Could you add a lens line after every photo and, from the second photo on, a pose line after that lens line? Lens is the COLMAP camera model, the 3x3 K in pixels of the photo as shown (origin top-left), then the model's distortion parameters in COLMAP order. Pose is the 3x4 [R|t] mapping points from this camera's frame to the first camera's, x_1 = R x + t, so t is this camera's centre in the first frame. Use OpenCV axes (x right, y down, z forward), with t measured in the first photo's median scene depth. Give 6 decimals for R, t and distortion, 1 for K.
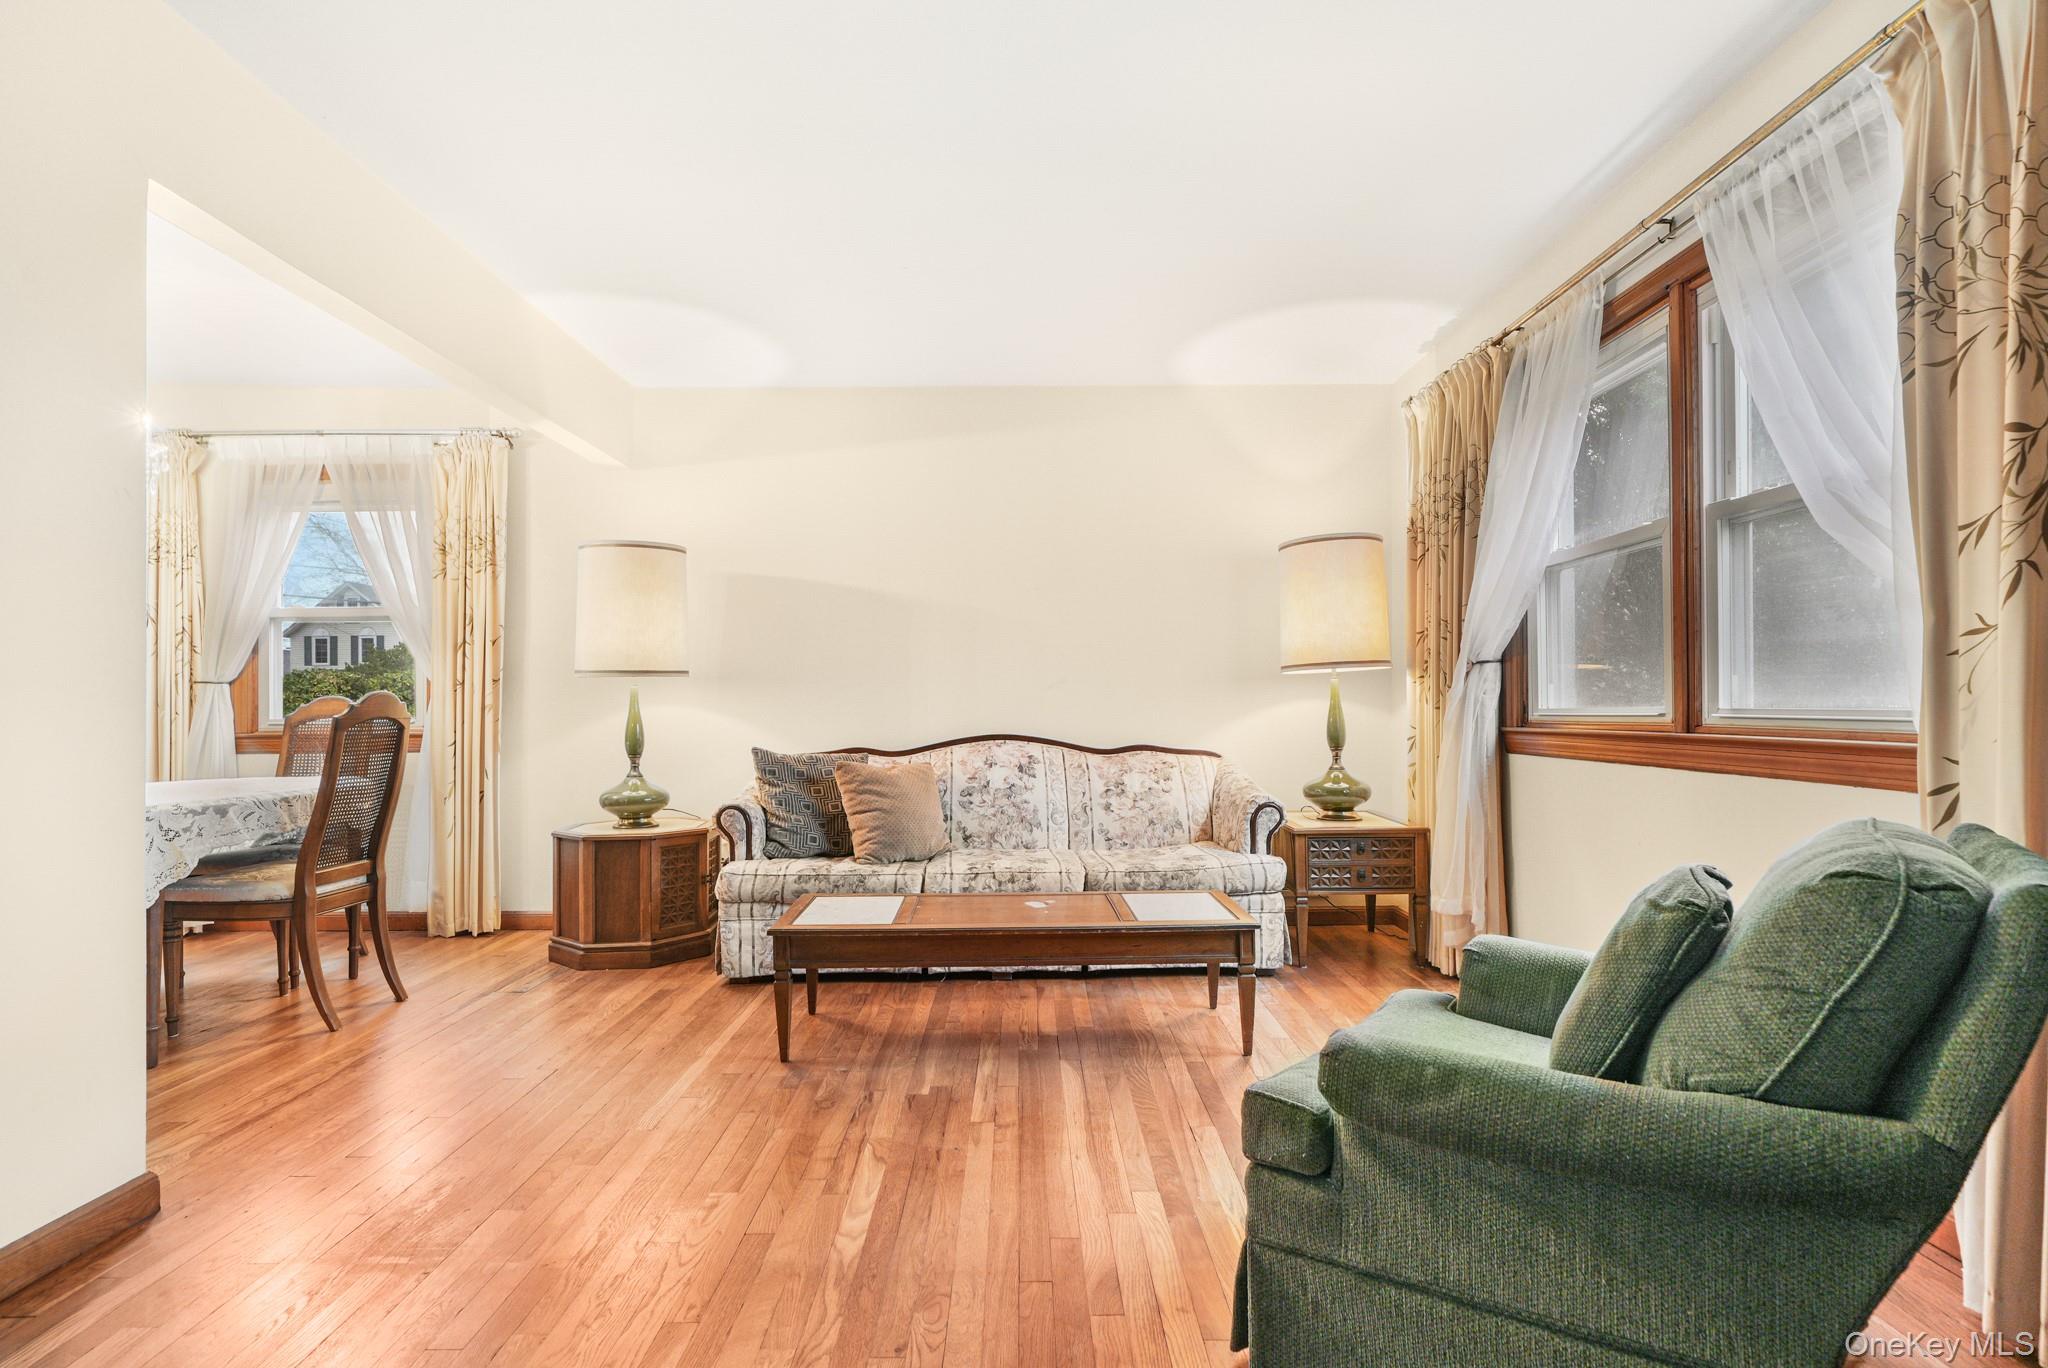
lens RADIAL K [[1020.9, 0, 1038.5], [0, 1020.9, 707.7], [0, 0, 1]] dist [-0.007944, 0.001006]
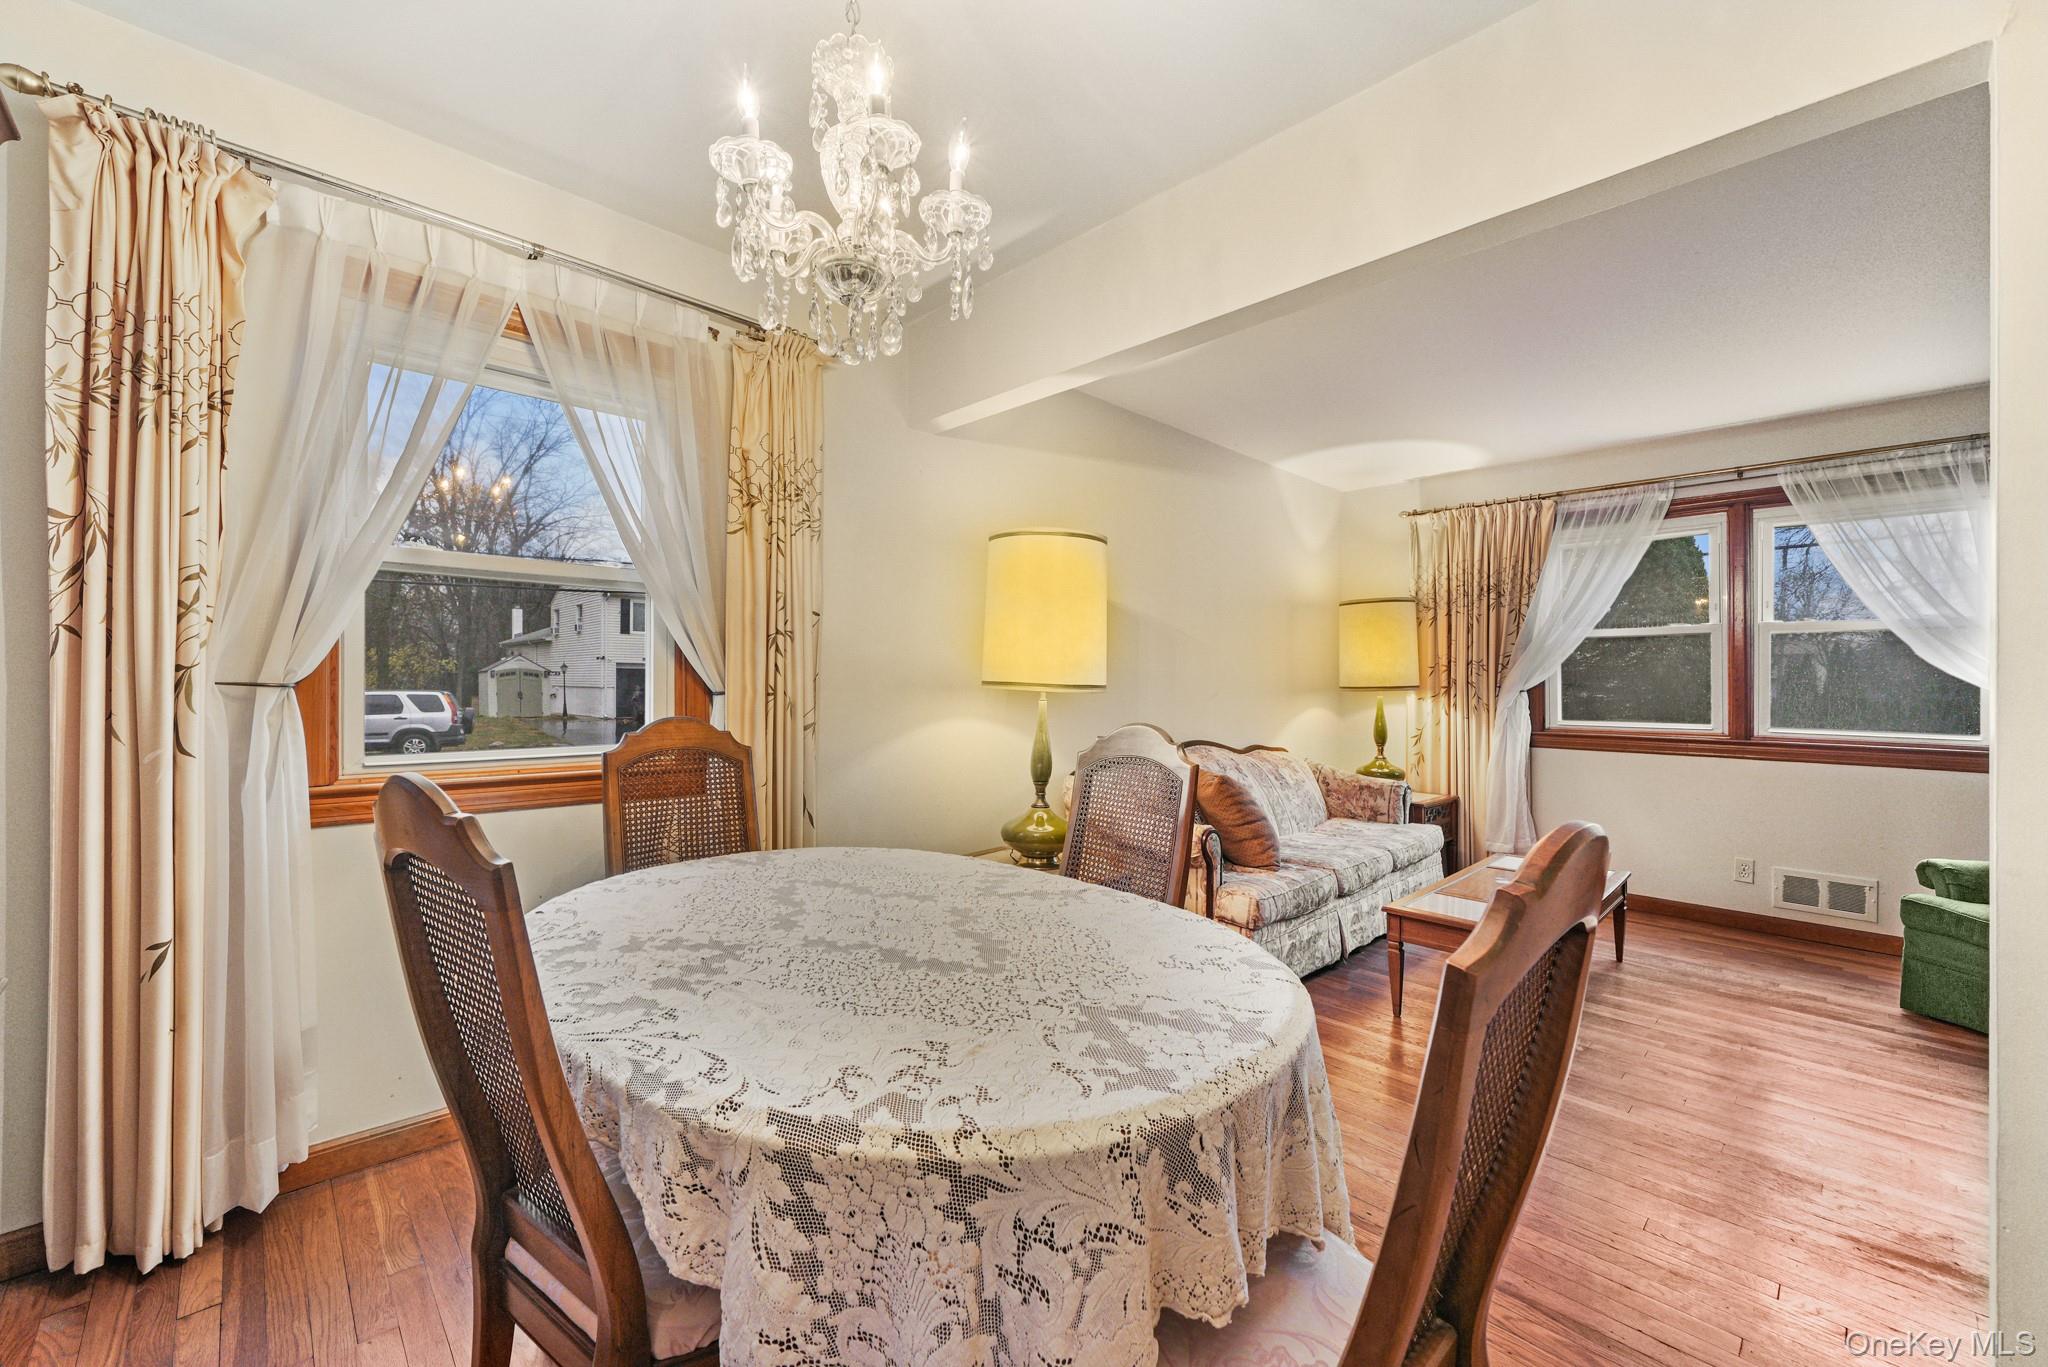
lens RADIAL K [[811.4, 0, 1011.7], [0, 811.4, 677.9], [0, 0, 1]] dist [0.001409, -0.000676]
pose [[0.727109, 0.020599, 0.686212, -0.956495], [-0.015780, 0.999787, -0.013292, -0.033140], [-0.686340, -0.001164, 0.727280, 0.566088]]
